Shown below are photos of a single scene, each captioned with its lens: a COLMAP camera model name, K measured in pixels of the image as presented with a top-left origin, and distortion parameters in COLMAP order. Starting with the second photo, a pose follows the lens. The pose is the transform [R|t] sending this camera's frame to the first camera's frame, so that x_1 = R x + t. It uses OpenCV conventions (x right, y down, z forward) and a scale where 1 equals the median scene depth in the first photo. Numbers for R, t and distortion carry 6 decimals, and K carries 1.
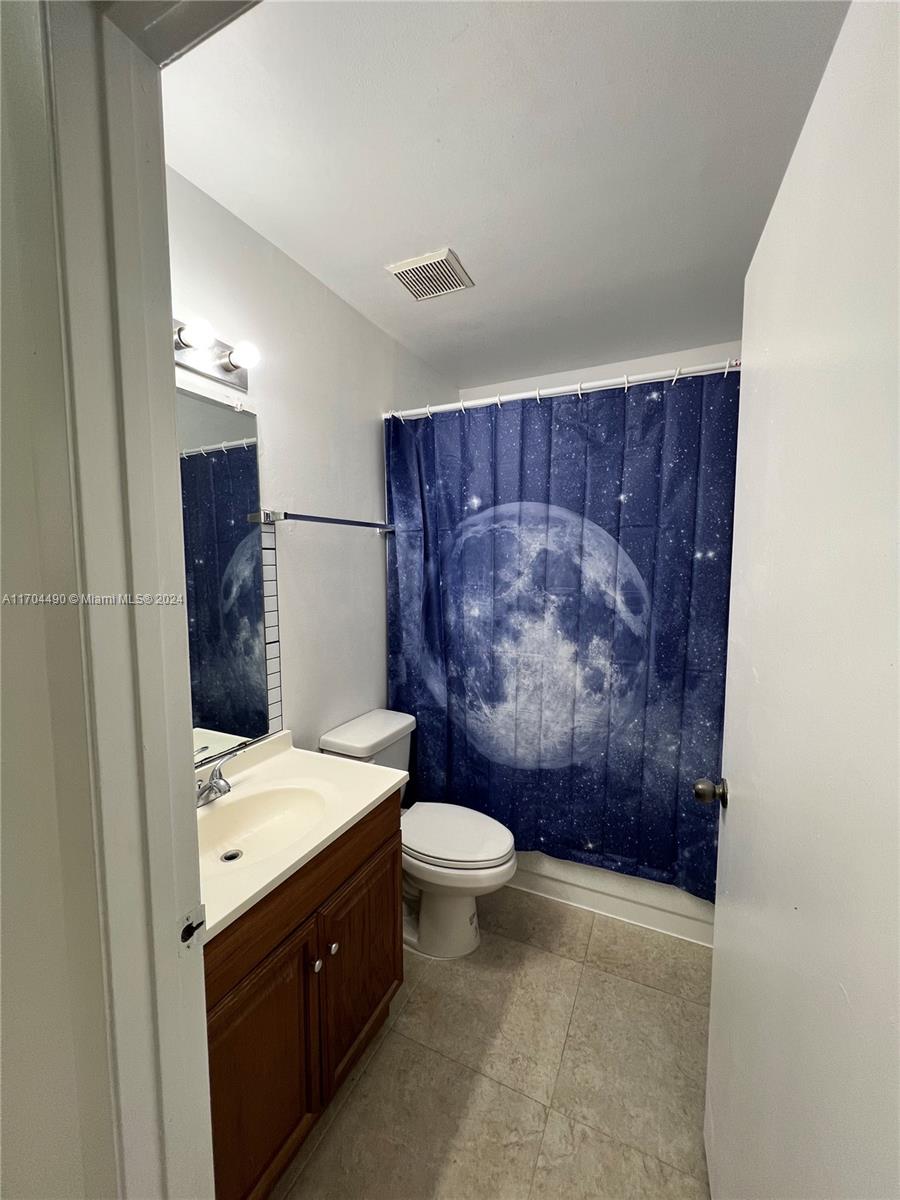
lens RADIAL K [[479.6, 0, 449.8], [0, 479.6, 601.4], [0, 0, 1]] dist [-0.000725, 0.000183]
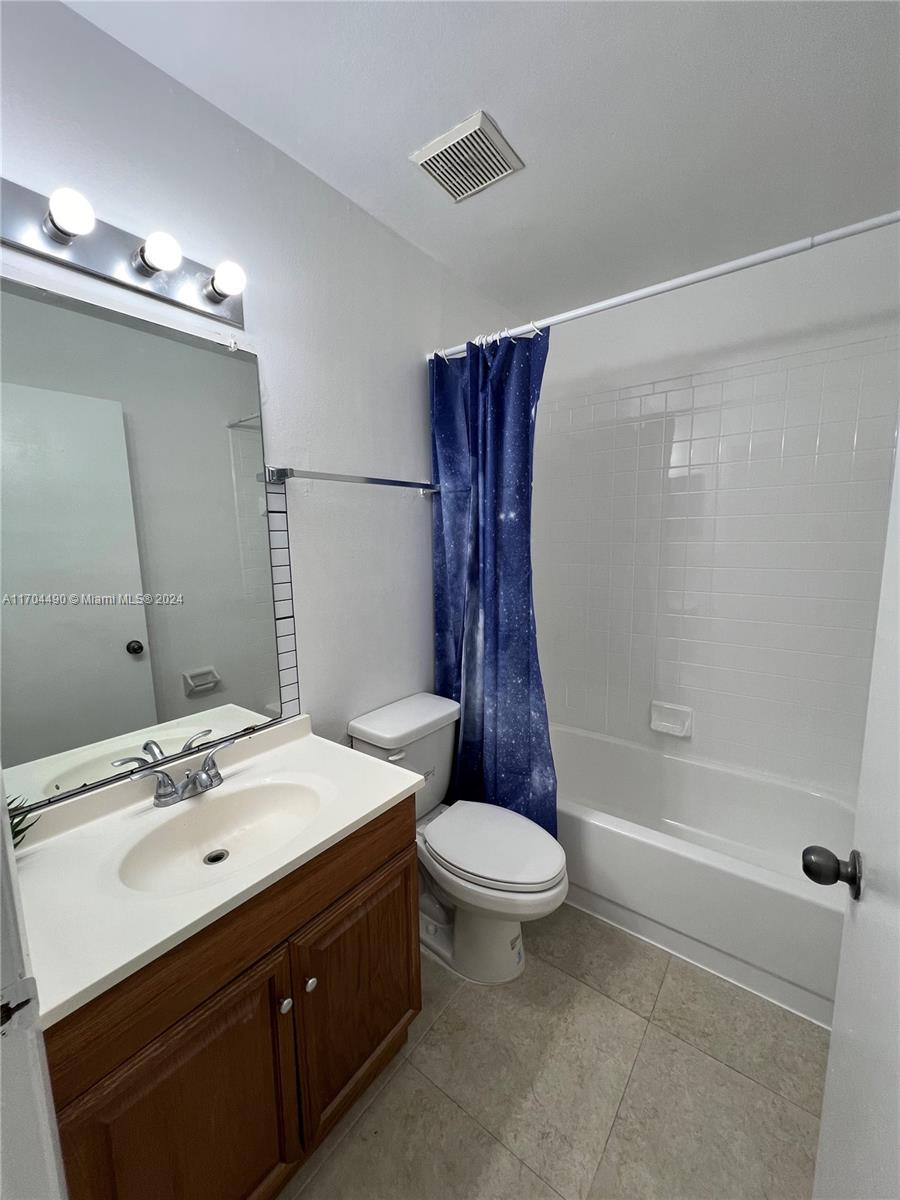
lens RADIAL K [[482.1, 0, 450.0], [0, 482.1, 600.0], [0, 0, 1]] dist [0.000228, 0.000285]
pose [[0.978251, 0.017987, -0.206645, 0.117624], [-0.006484, 0.998398, 0.056205, -0.000160], [0.207325, -0.053643, 0.976800, 0.189358]]
